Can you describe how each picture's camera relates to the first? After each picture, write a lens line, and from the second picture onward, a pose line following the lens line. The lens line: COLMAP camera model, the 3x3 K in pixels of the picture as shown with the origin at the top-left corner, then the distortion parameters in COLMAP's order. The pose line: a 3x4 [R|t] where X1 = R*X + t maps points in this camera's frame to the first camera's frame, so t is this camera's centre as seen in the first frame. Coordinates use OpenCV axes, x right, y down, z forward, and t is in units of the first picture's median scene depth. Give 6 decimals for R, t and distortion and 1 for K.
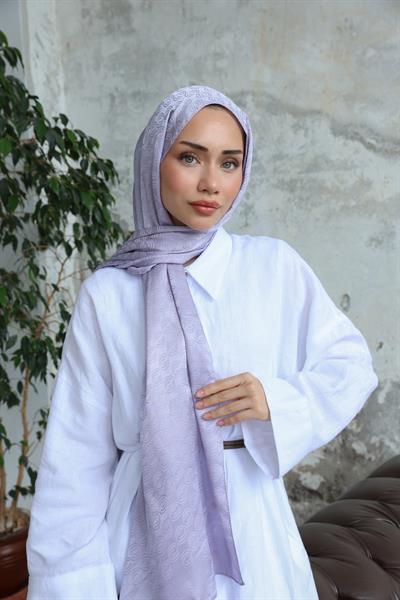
lens RADIAL K [[843.7, 0, 194.7], [0, 843.7, 300.0], [0, 0, 1]] dist [0.105890, 0.045909]
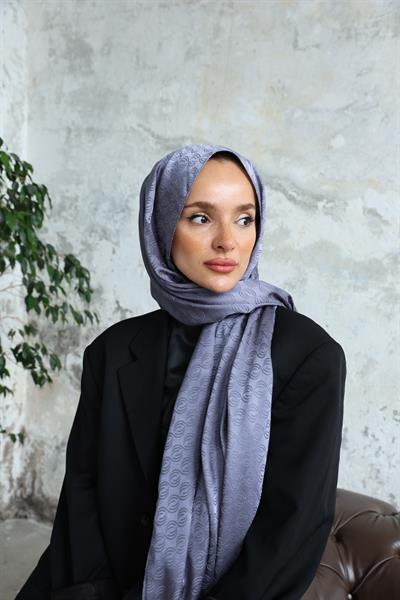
lens RADIAL K [[684.1, 0, 202.1], [0, 684.1, 304.2], [0, 0, 1]] dist [0.026368, 0.091458]
pose [[0.994594, 0.094111, 0.043890, 0.064684], [-0.093612, 0.995520, -0.013290, -0.023048], [-0.044944, 0.009110, 0.998948, 0.128600]]
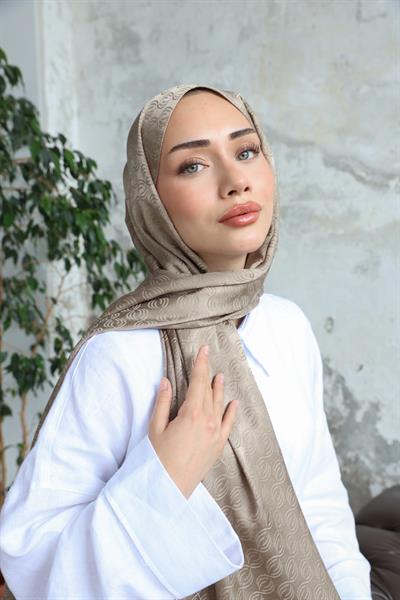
lens RADIAL K [[649.8, 0, 203.4], [0, 649.8, 305.5], [0, 0, 1]] dist [0.016900, 0.062690]
pose [[0.999168, 0.039502, 0.010103, 0.011551], [-0.039760, 0.998851, 0.026756, -0.036846], [-0.009034, -0.027135, 0.999591, 0.189294]]
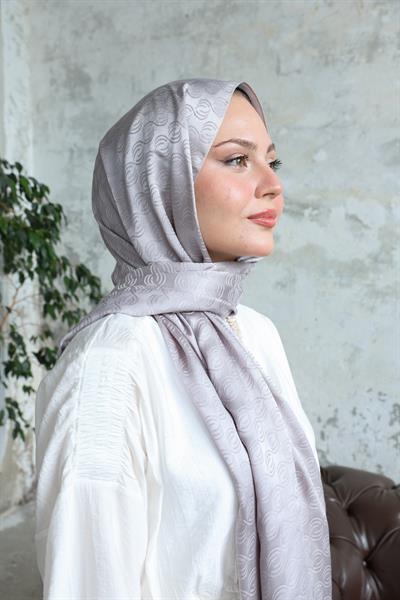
lens RADIAL K [[599.6, 0, 198.8], [0, 599.6, 302.6], [0, 0, 1]] dist [-0.017406, 0.104749]
pose [[0.994610, 0.050646, 0.090478, 0.019963], [-0.050853, 0.998706, -0.000025, -0.036961], [-0.090363, -0.004576, 0.995898, 0.150662]]
